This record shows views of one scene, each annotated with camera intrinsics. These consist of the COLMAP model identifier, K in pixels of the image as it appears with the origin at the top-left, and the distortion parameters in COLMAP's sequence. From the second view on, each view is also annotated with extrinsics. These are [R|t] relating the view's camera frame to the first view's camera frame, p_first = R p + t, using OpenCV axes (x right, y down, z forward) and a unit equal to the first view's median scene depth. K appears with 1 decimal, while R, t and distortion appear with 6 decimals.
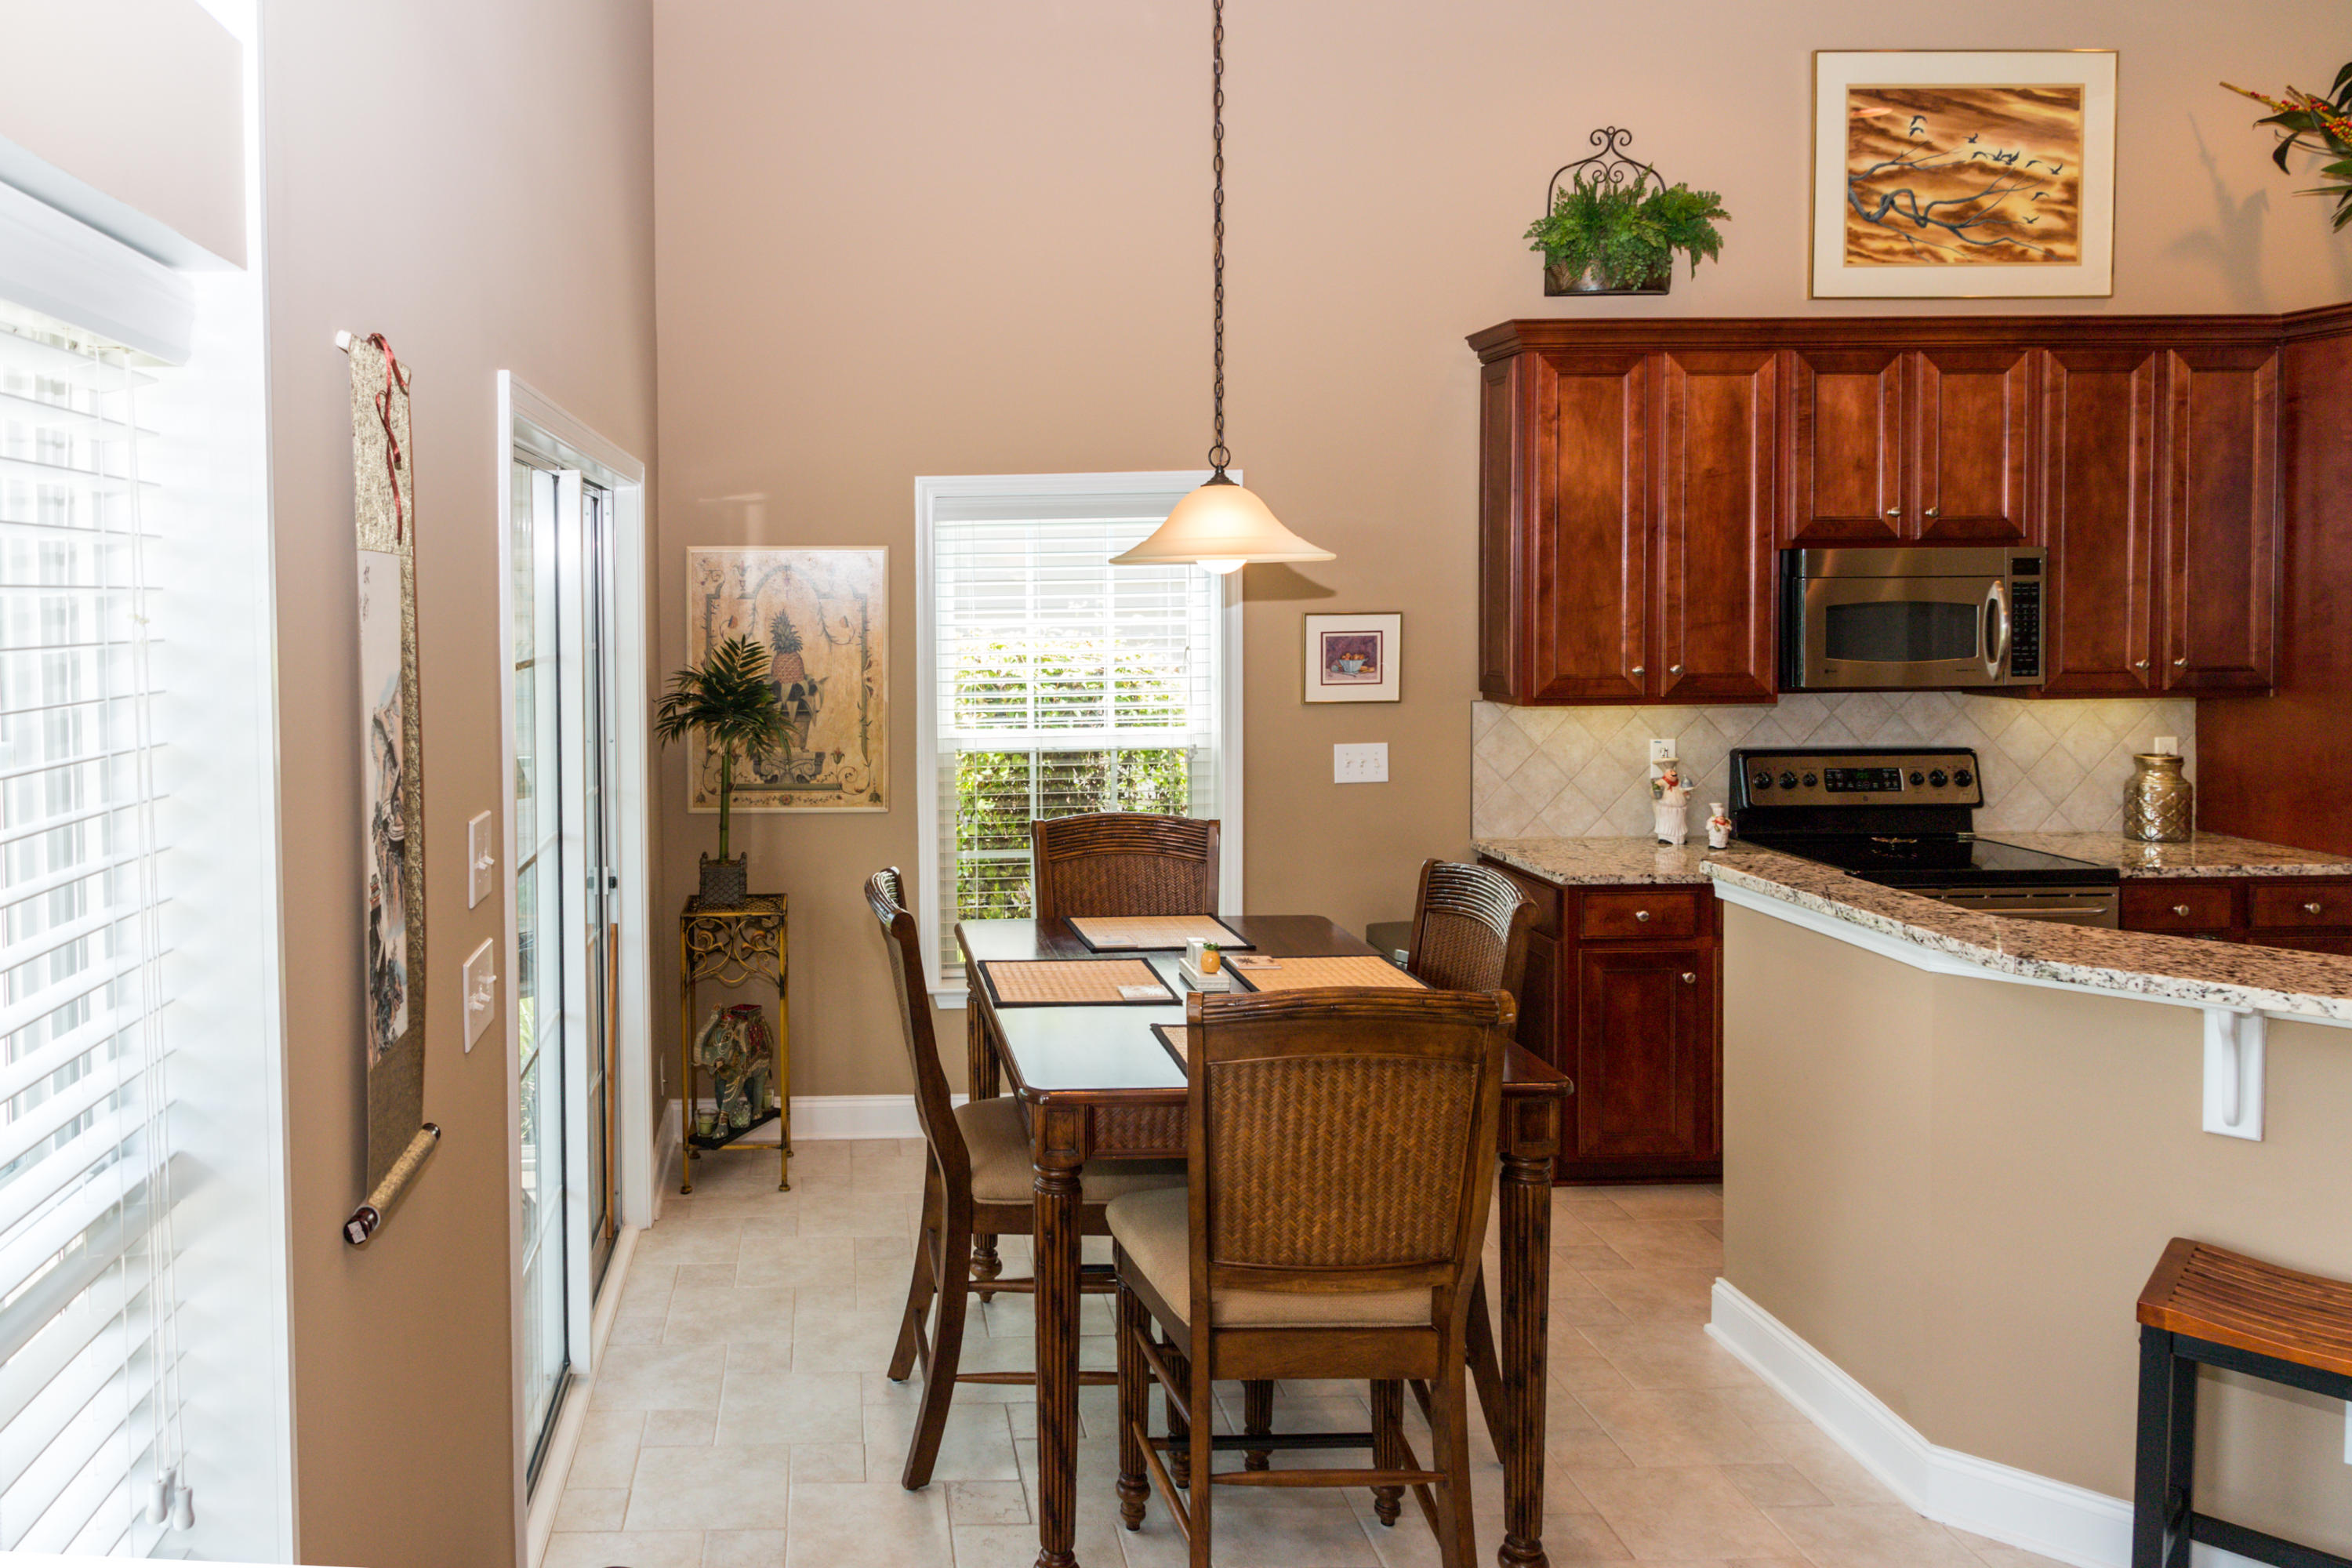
lens RADIAL K [[1375.6, 0, 1175.0], [0, 1375.6, 710.4], [0, 0, 1]] dist [-0.004680, -0.001563]
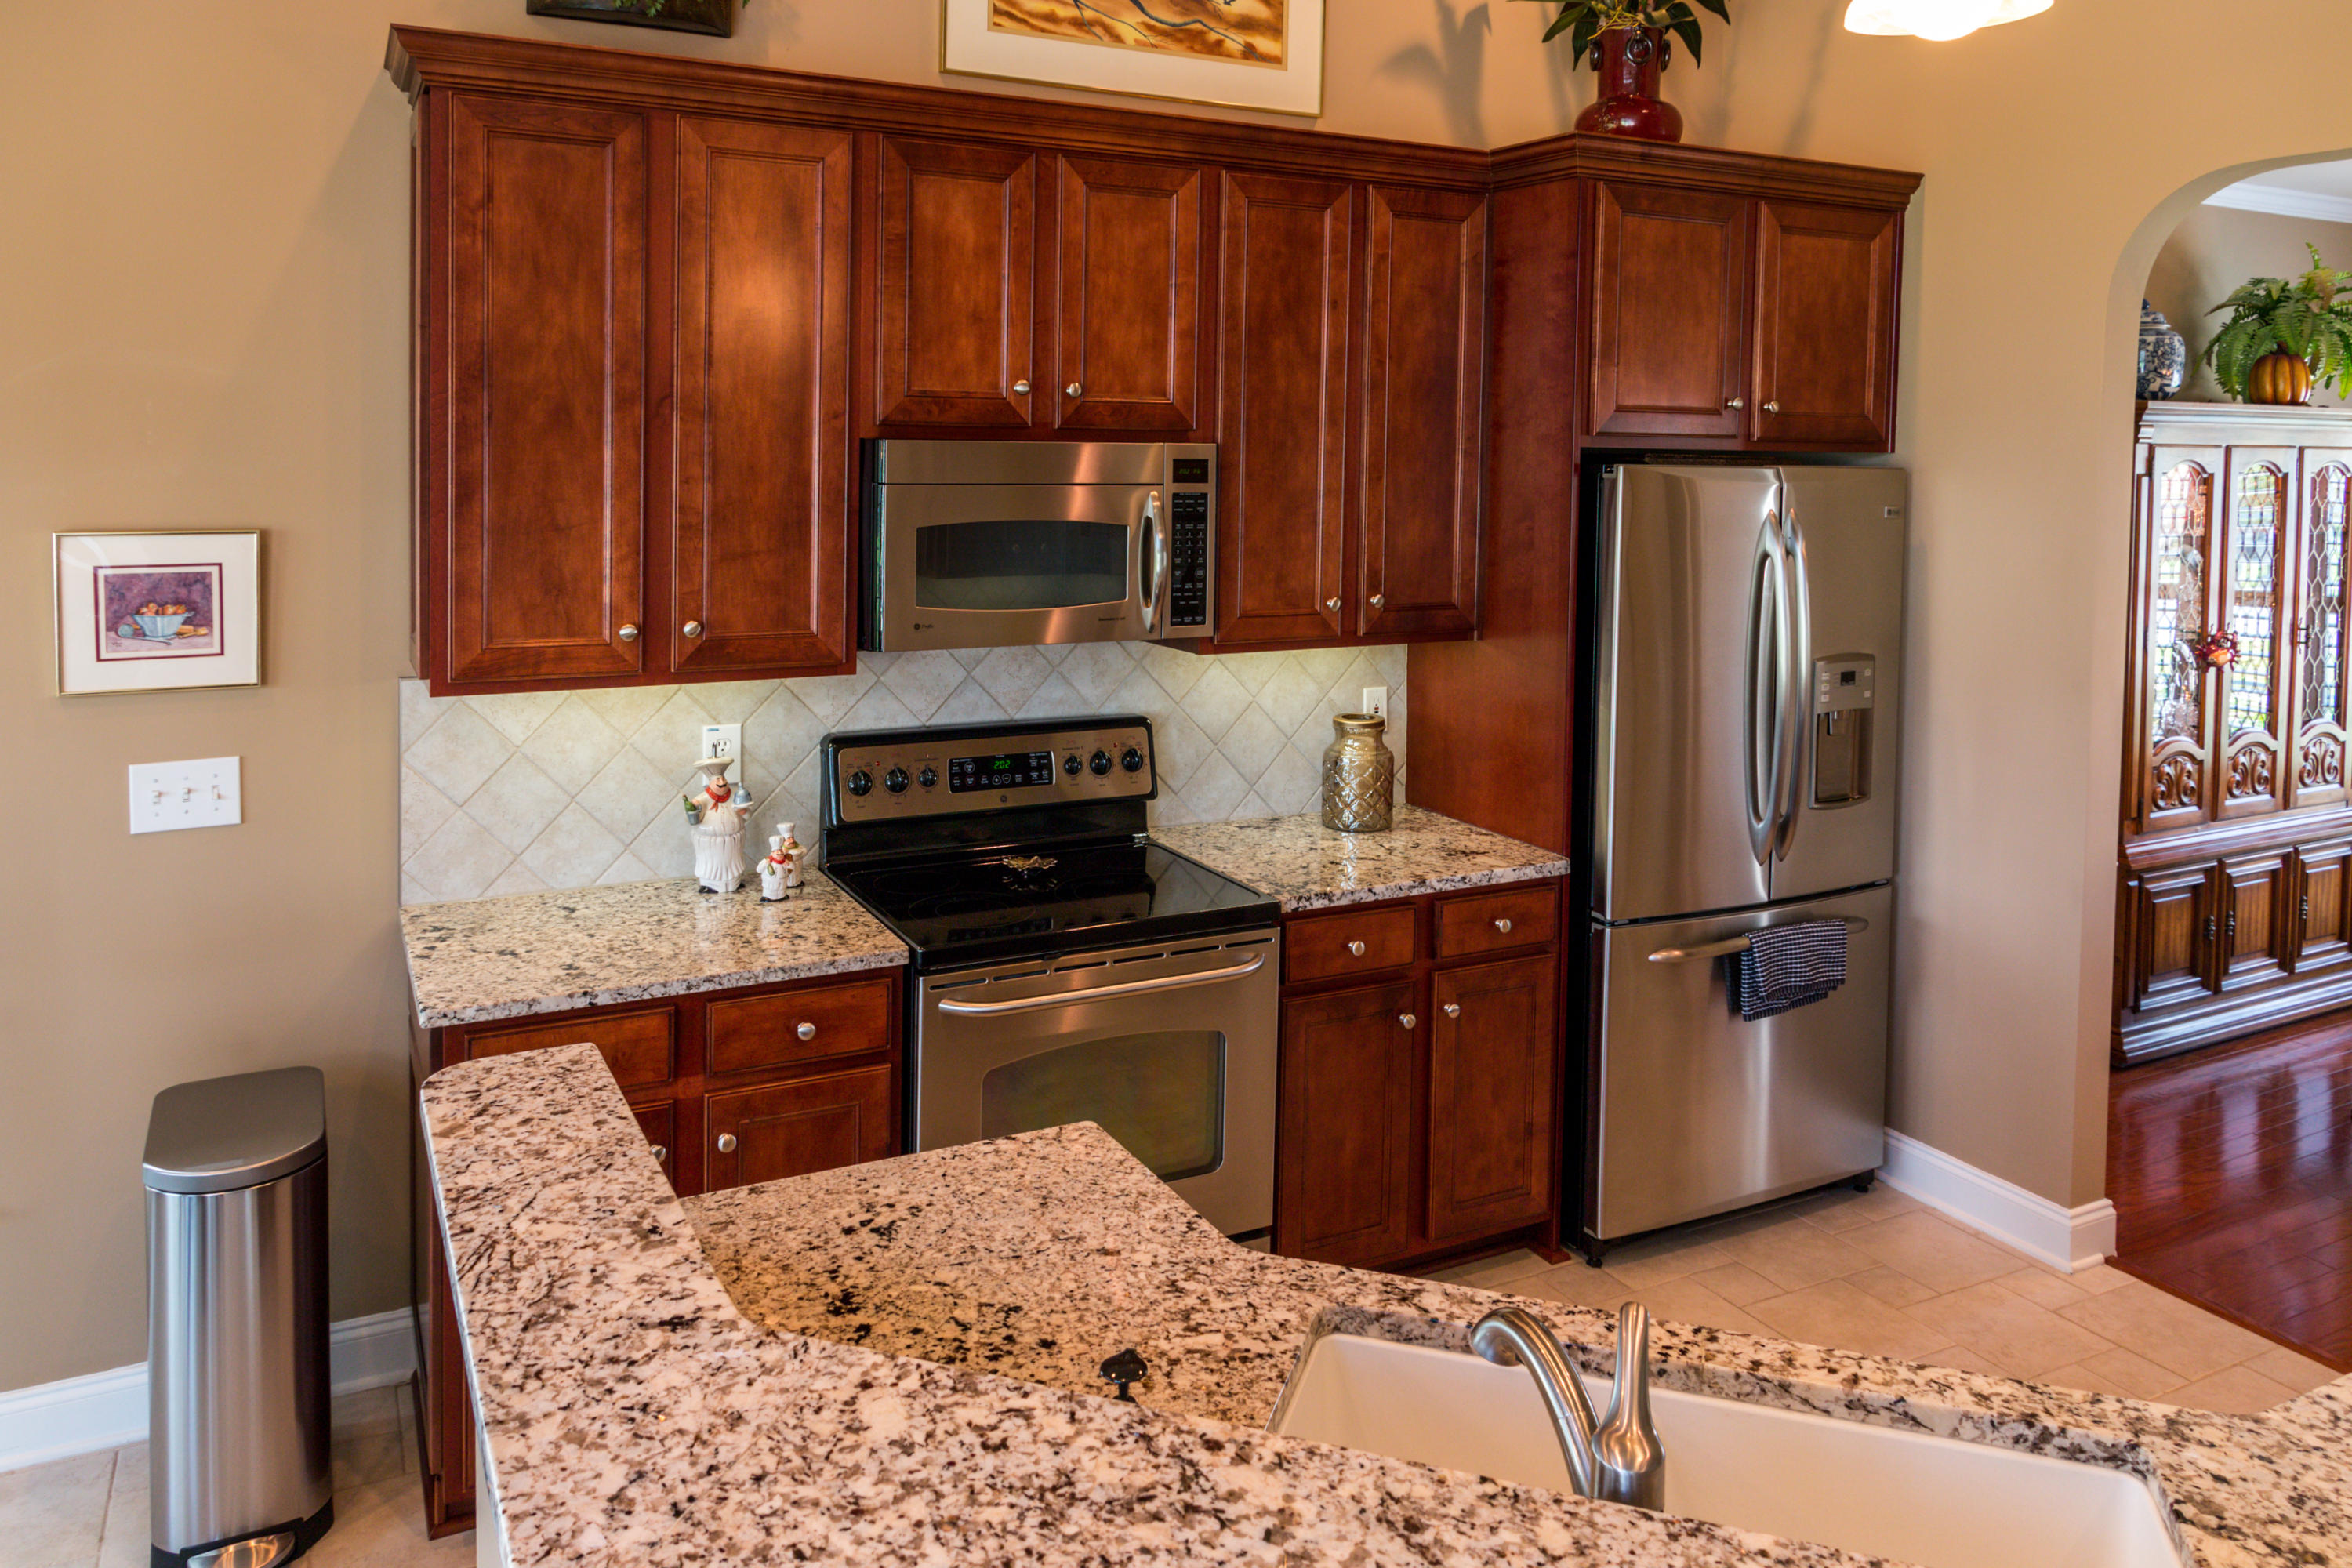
lens RADIAL K [[1642.4, 0, 1166.8], [0, 1642.4, 753.7], [0, 0, 1]] dist [0.003404, -0.003322]
pose [[0.901197, -0.058061, 0.429503, 0.217122], [0.021029, 0.995677, 0.090473, -0.033532], [-0.432899, -0.072502, 0.898522, 0.207499]]
